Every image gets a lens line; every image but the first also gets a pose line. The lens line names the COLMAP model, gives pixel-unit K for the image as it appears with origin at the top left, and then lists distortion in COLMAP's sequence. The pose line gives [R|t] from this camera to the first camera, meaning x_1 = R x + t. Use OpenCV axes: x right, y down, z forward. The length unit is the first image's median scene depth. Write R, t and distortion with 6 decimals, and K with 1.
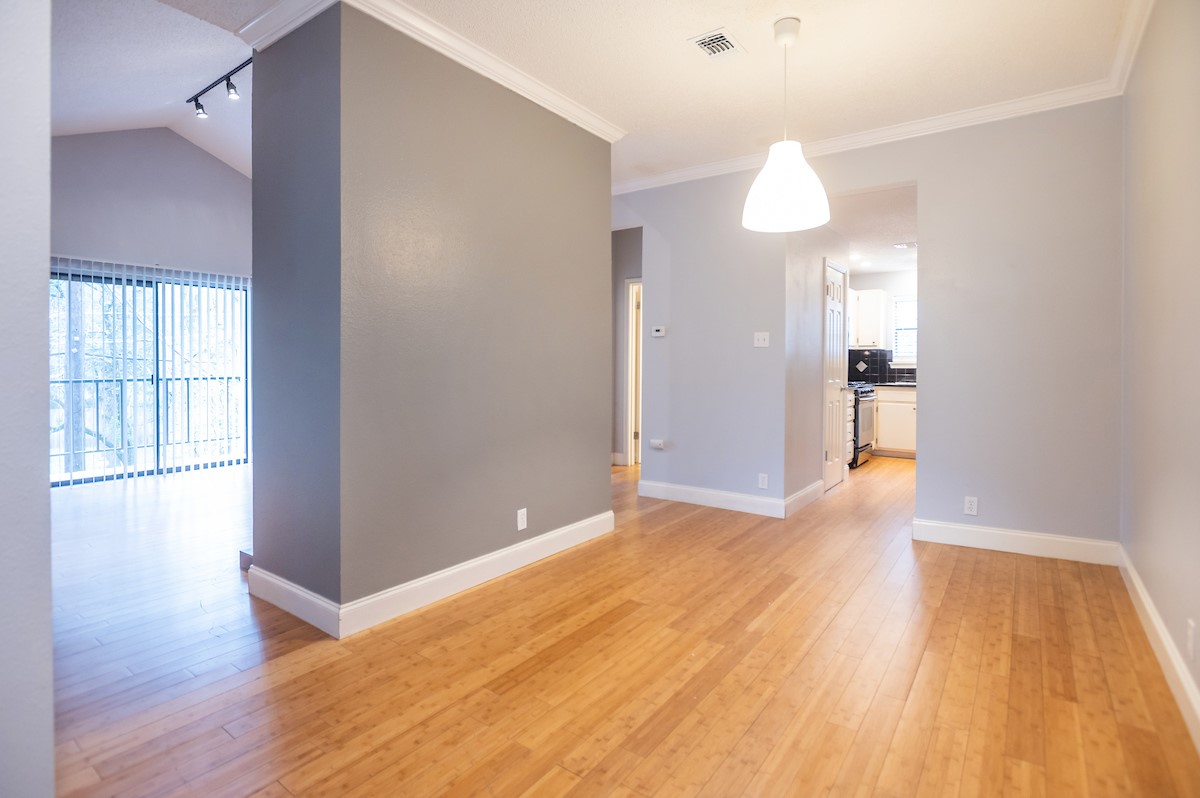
lens RADIAL K [[587.0, 0, 598.3], [0, 587.0, 362.1], [0, 0, 1]] dist [-0.001225, -0.000048]
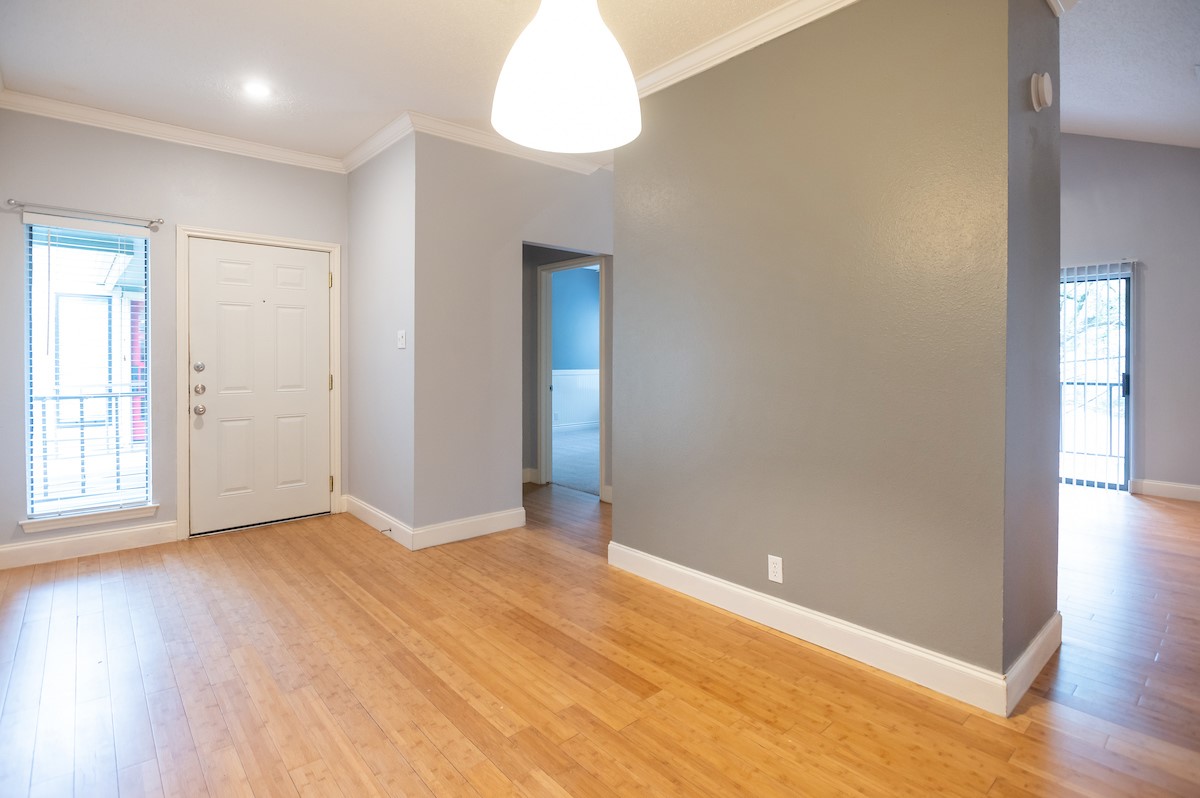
lens RADIAL K [[587.0, 0, 598.3], [0, 587.0, 362.1], [0, 0, 1]] dist [-0.001225, -0.000048]
pose [[-0.214967, 0.000754, -0.976621, 0.999495], [-0.000424, 1.000000, 0.000866, -0.016232], [0.976621, 0.000601, -0.214967, 1.350310]]
